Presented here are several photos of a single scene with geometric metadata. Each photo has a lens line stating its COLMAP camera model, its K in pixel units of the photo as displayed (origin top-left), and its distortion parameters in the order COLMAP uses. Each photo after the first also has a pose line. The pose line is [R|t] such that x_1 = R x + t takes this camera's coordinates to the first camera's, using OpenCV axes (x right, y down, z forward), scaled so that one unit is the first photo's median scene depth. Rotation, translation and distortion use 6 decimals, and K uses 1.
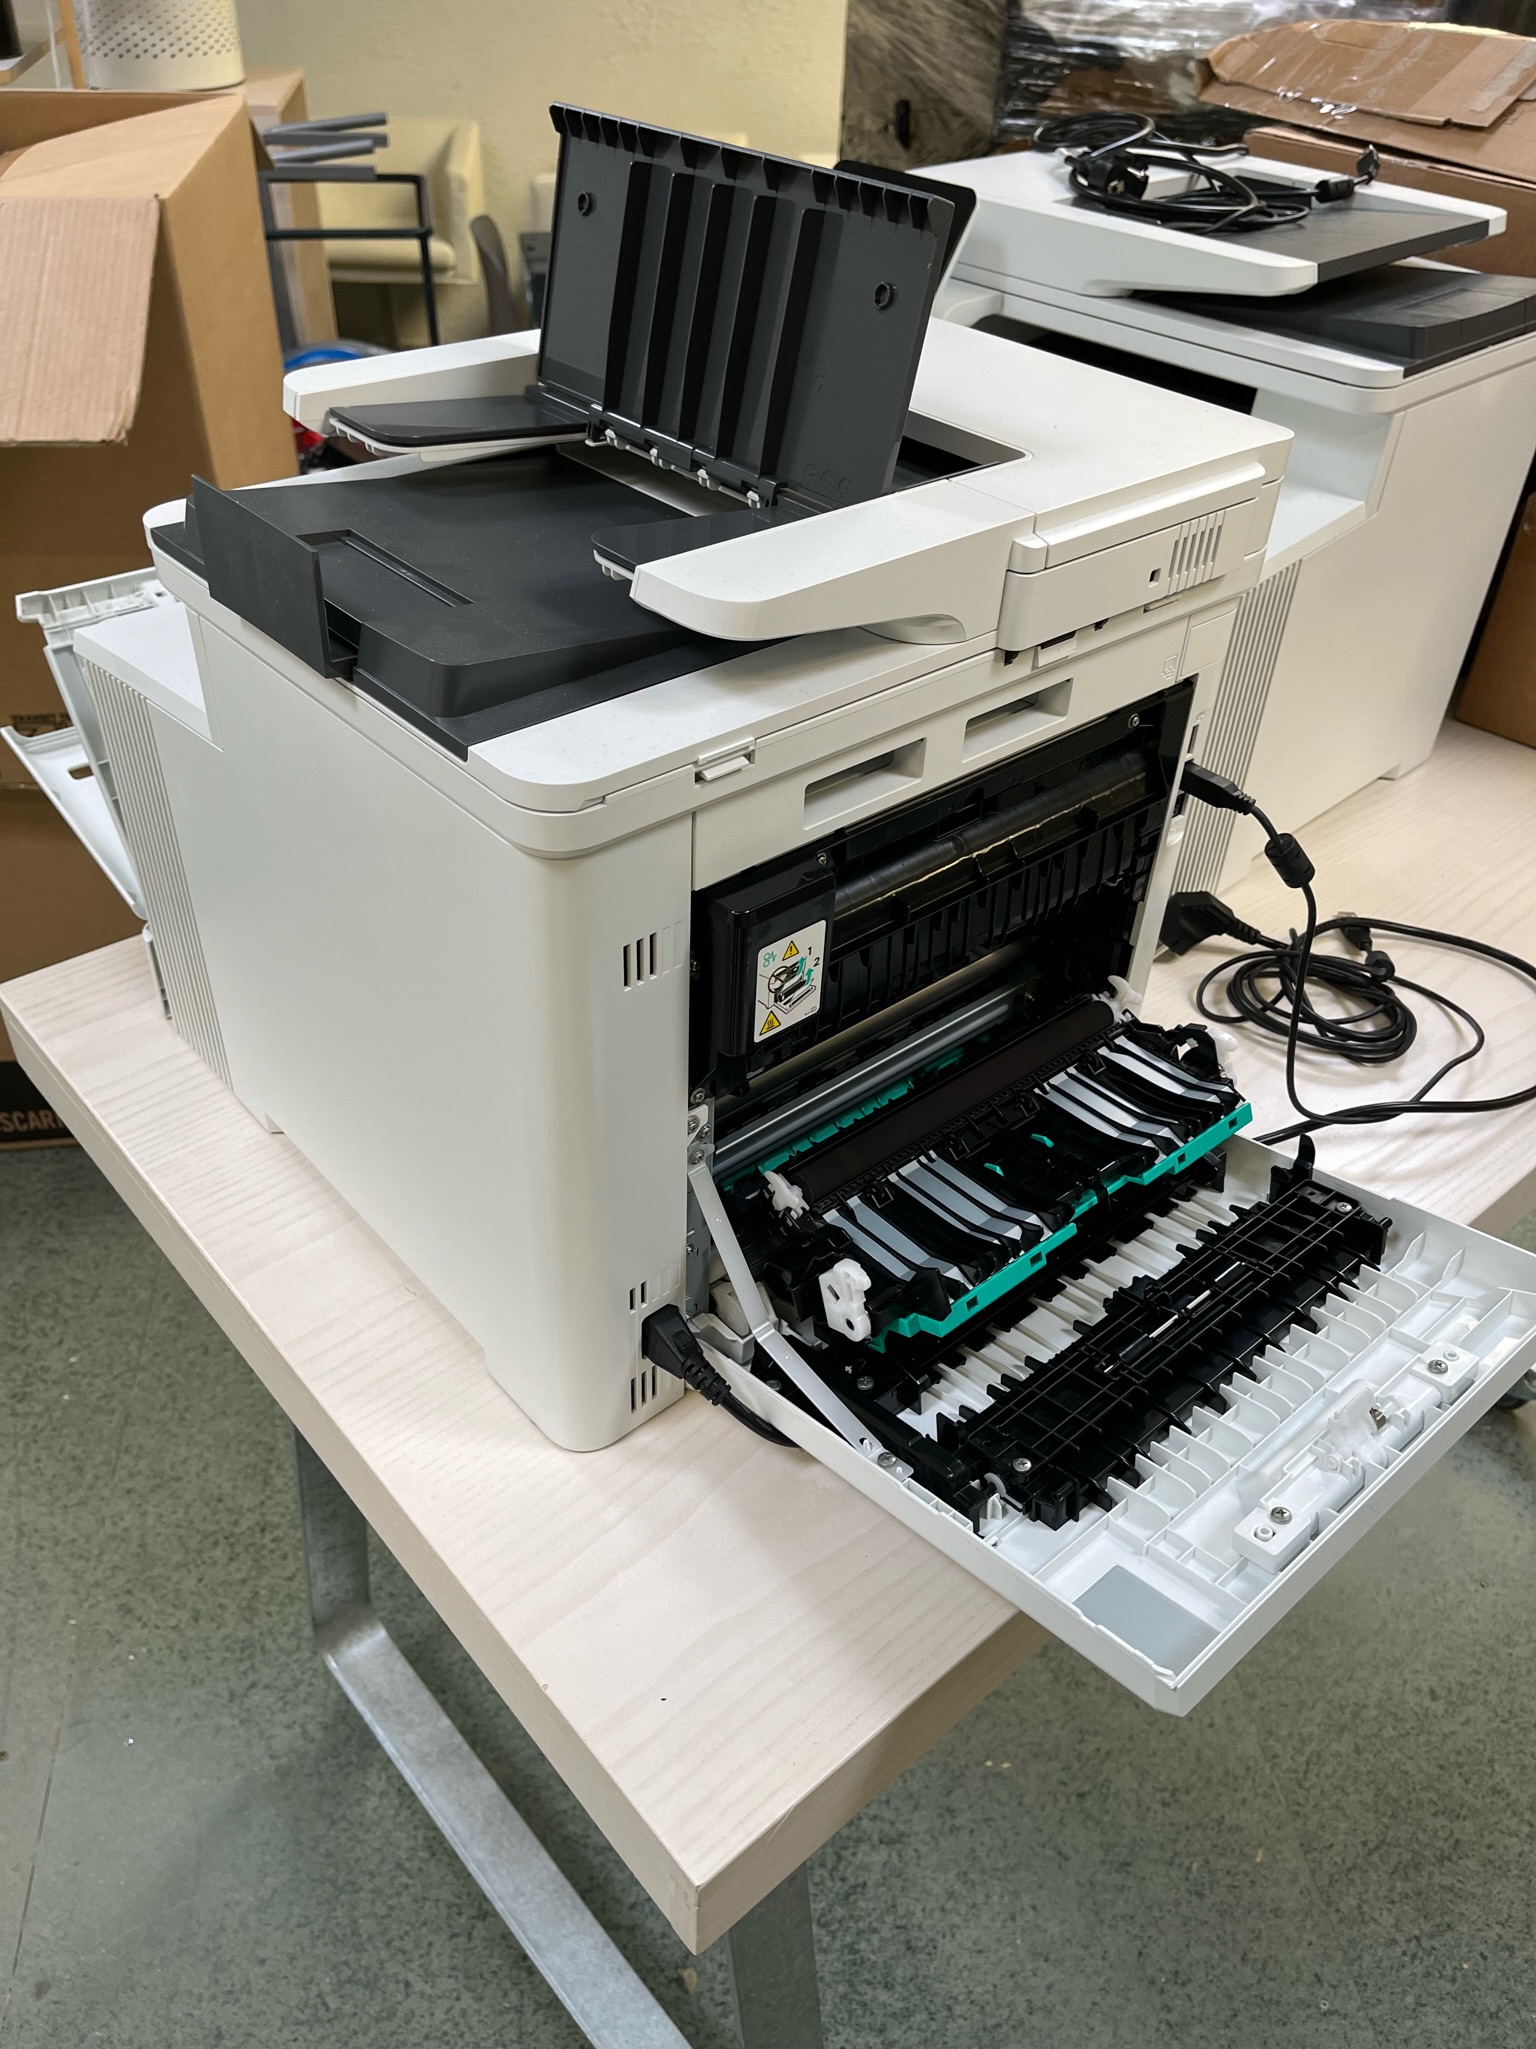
lens RADIAL K [[1581.7, 0, 768.0], [0, 1581.7, 1024.5], [0, 0, 1]] dist [0.071397, -0.114646]
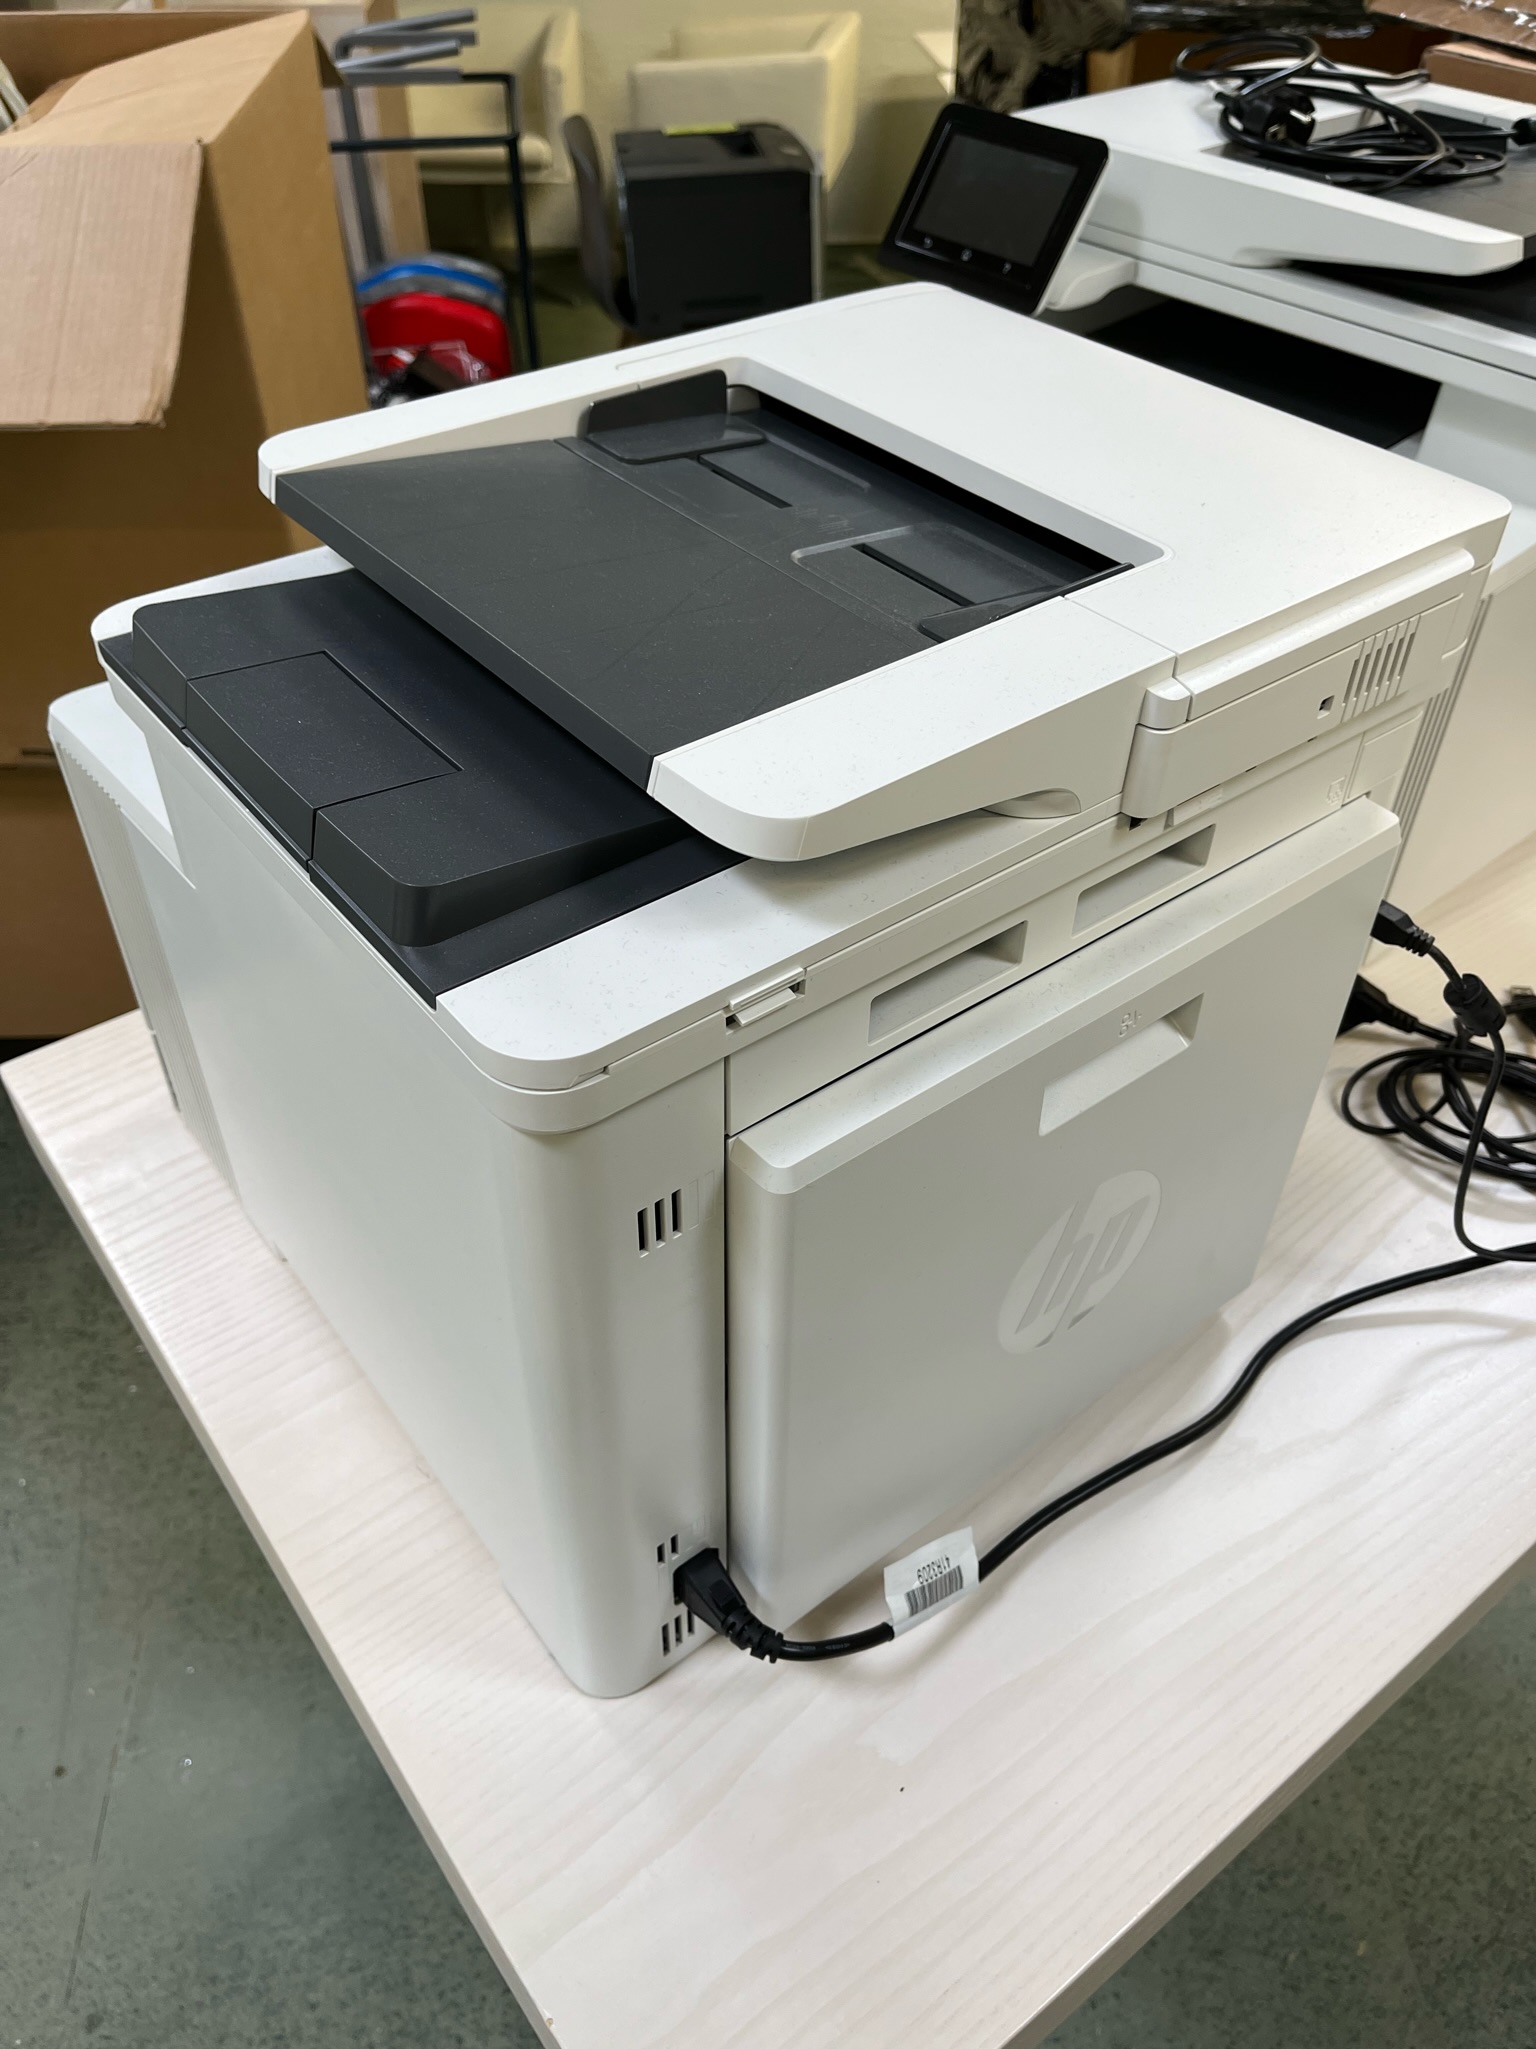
lens RADIAL K [[1579.8, 0, 745.6], [0, 1579.8, 1018.5], [0, 0, 1]] dist [0.082341, -0.135007]
pose [[0.996942, 0.019617, -0.075637, 0.008520], [-0.014986, 0.998006, 0.061316, -0.077221], [0.076689, -0.059995, 0.995248, 0.082606]]
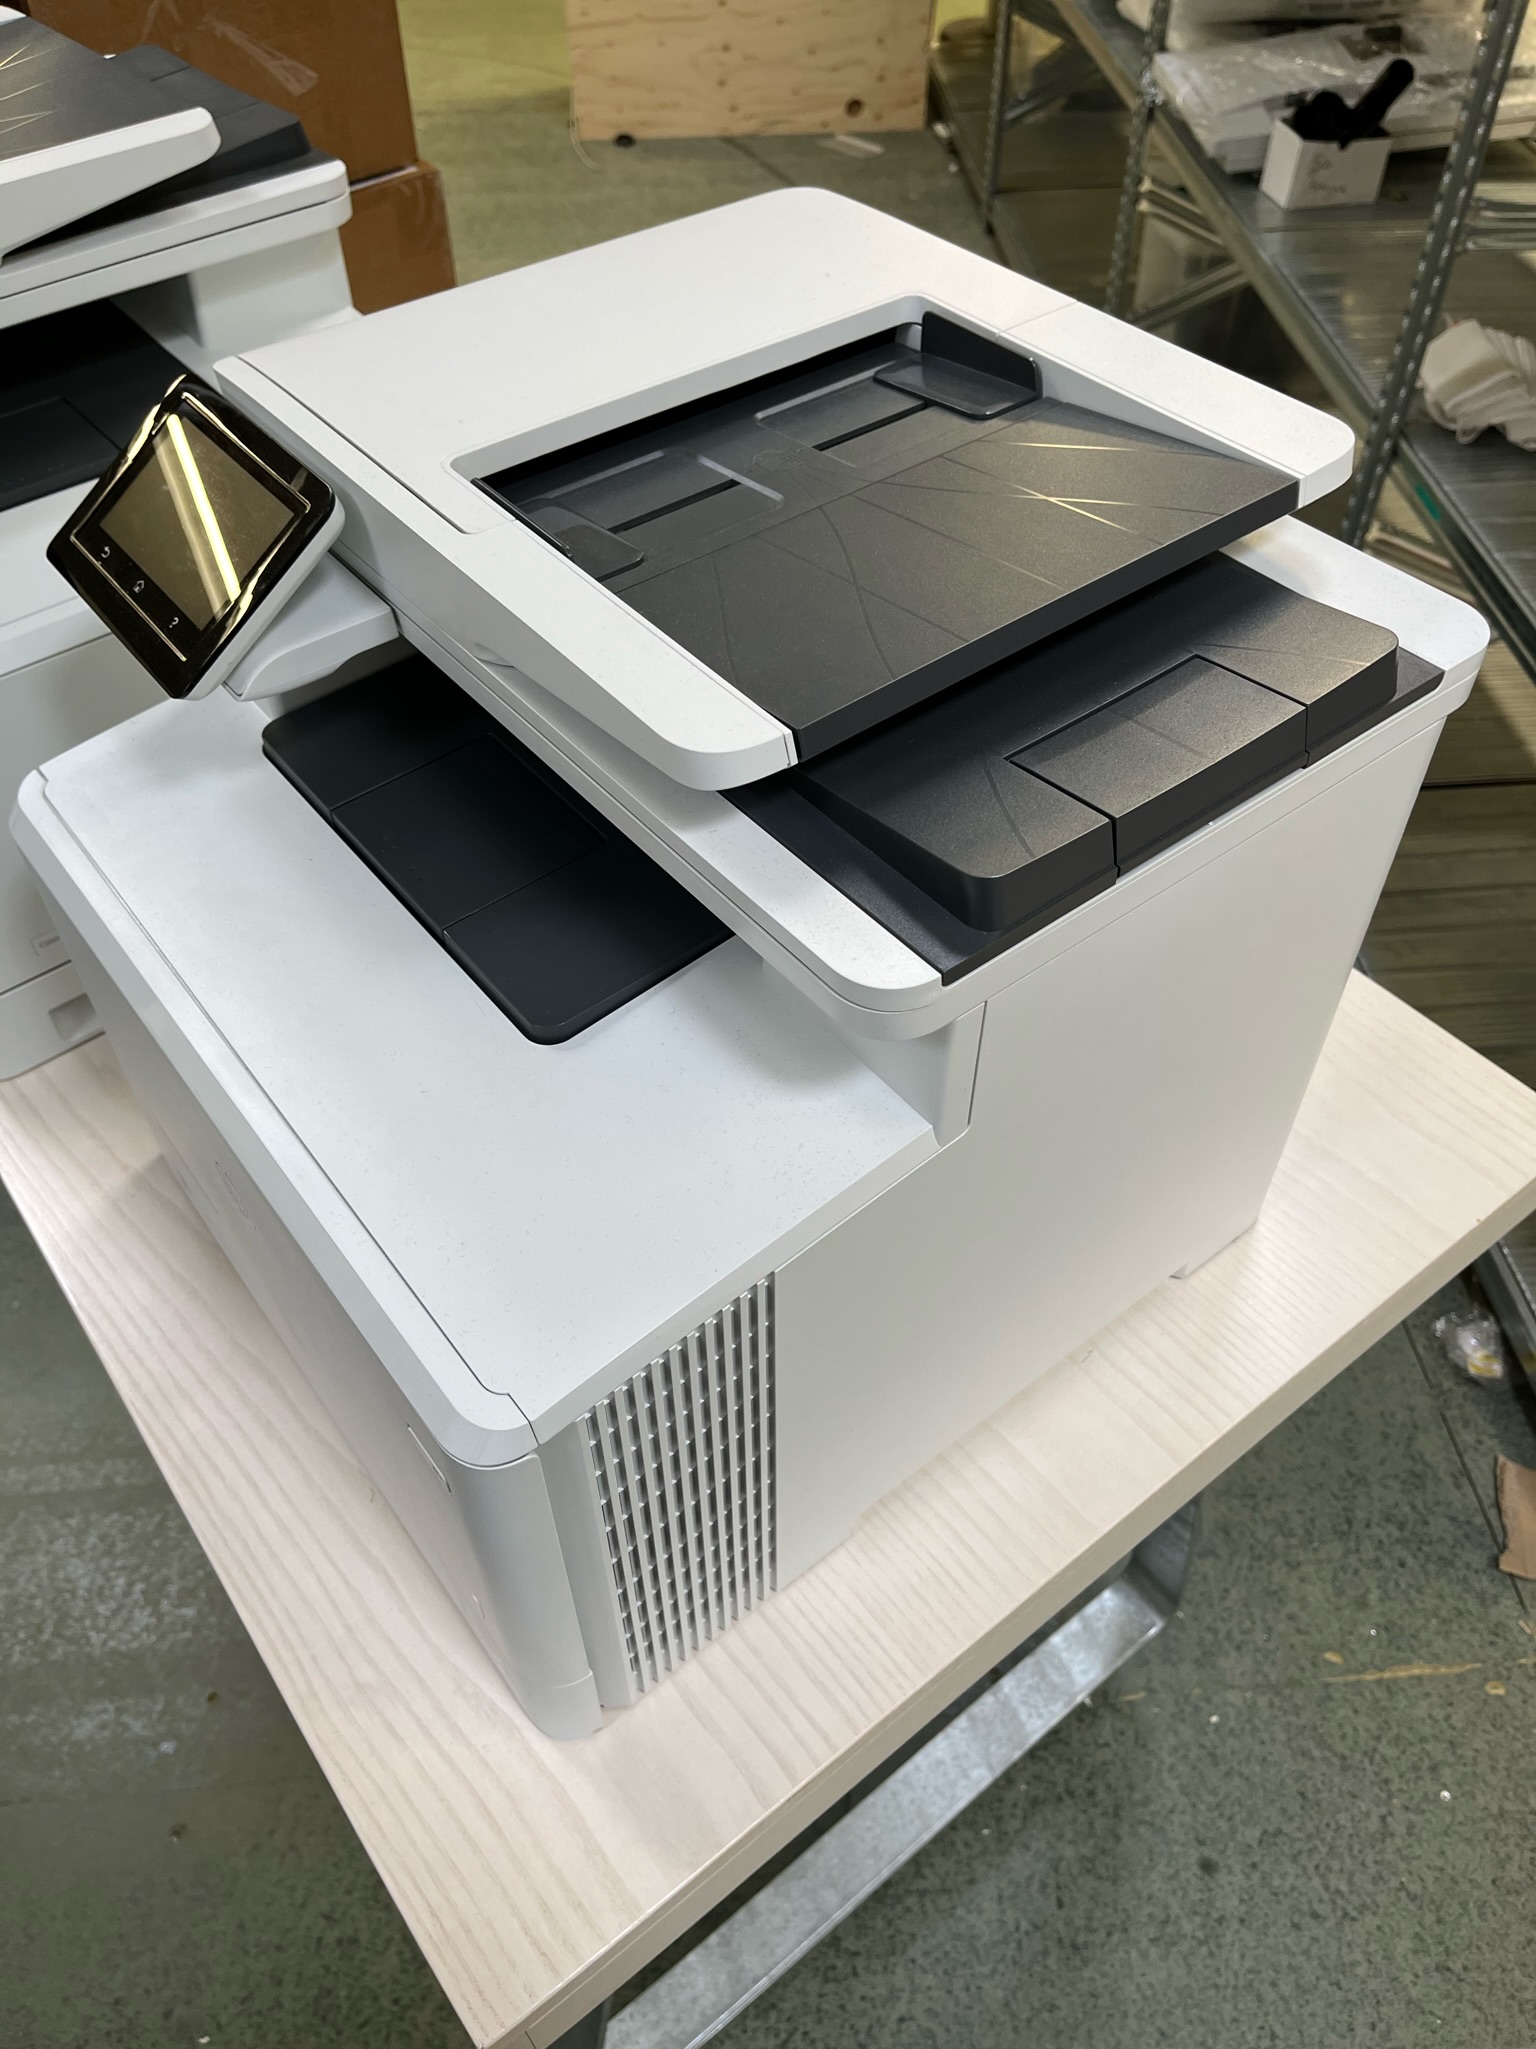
lens RADIAL K [[1583.9, 0, 732.1], [0, 1583.9, 1017.5], [0, 0, 1]] dist [0.104132, -0.161505]
pose [[0.065818, -0.759253, 0.647459, -0.391309], [0.634199, 0.532780, 0.560302, -0.346109], [-0.770364, 0.373739, 0.516584, 0.316611]]
